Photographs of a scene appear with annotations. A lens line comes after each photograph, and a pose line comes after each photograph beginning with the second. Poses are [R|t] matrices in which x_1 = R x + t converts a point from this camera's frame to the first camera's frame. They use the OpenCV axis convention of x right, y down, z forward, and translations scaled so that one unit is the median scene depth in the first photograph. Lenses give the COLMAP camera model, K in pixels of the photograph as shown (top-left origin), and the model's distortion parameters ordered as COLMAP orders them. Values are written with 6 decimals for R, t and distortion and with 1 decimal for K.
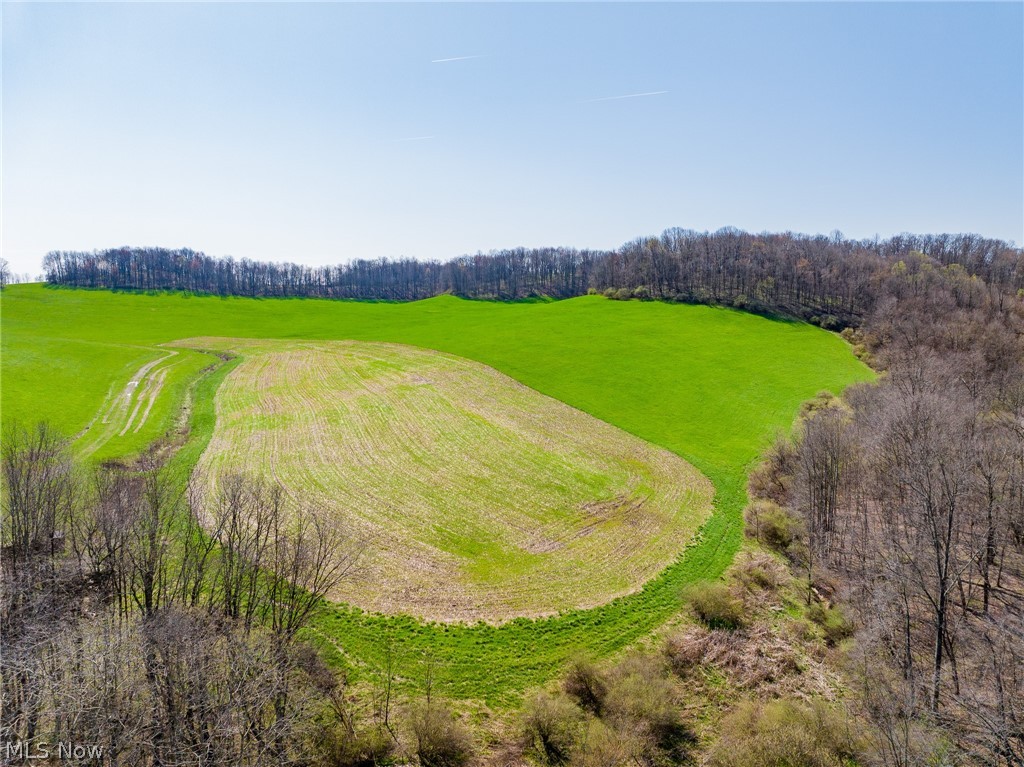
lens RADIAL K [[712.5, 0, 522.1], [0, 712.5, 389.0], [0, 0, 1]] dist [-0.063065, 0.028513]
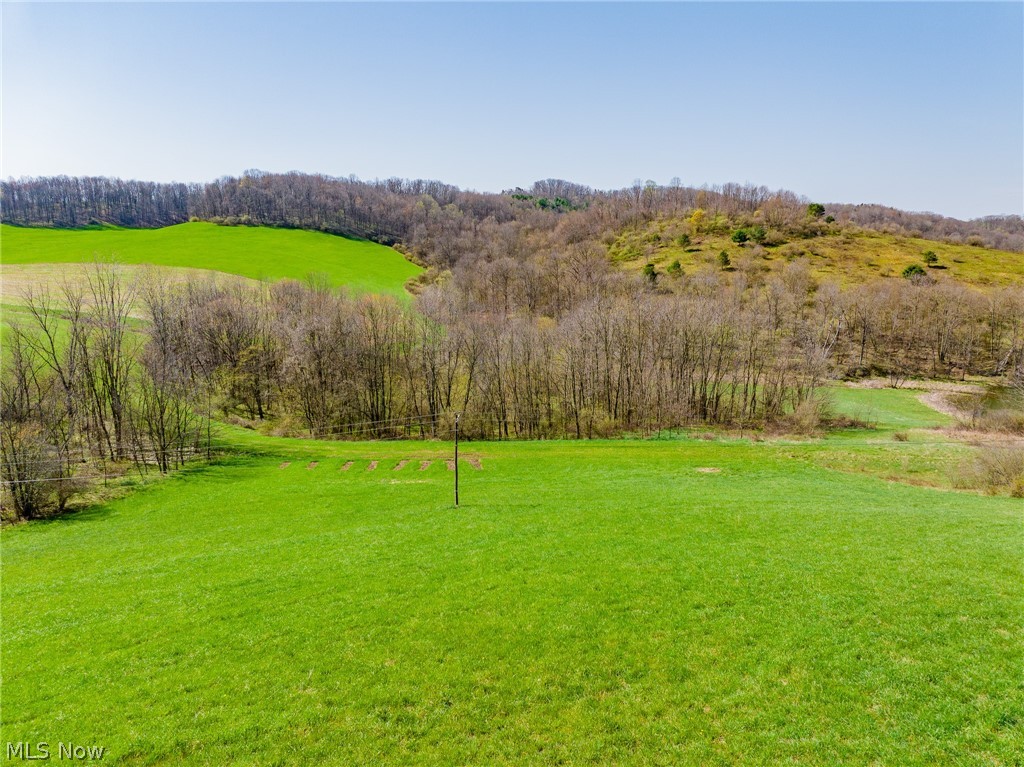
lens RADIAL K [[712.5, 0, 513.0], [0, 712.5, 388.9], [0, 0, 1]] dist [-0.063065, 0.028513]
pose [[0.747885, -0.139396, 0.649028, -0.218778], [0.075086, 0.989193, 0.125933, 0.028606], [-0.659569, -0.045450, 0.750269, -0.198879]]
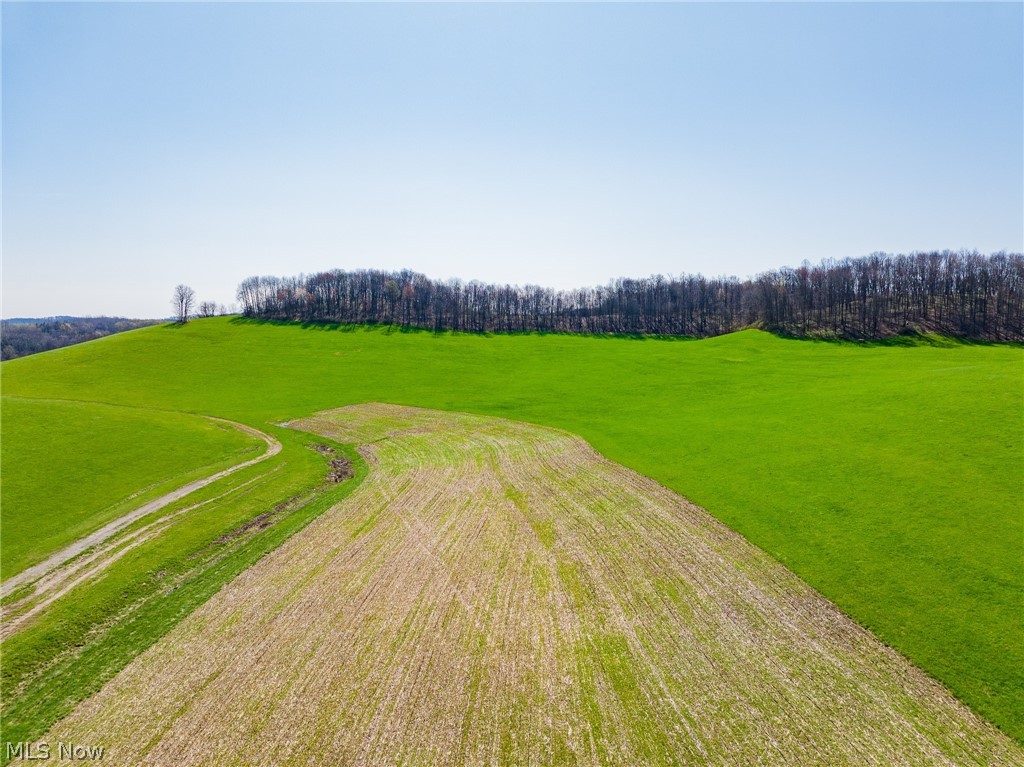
lens RADIAL K [[712.5, 0, 504.9], [0, 712.5, 391.0], [0, 0, 1]] dist [-0.063065, 0.028513]
pose [[0.919427, 0.030338, -0.392088, -0.060820], [-0.040805, 0.998998, -0.018388, -0.056645], [0.391138, 0.032905, 0.919744, 0.326951]]
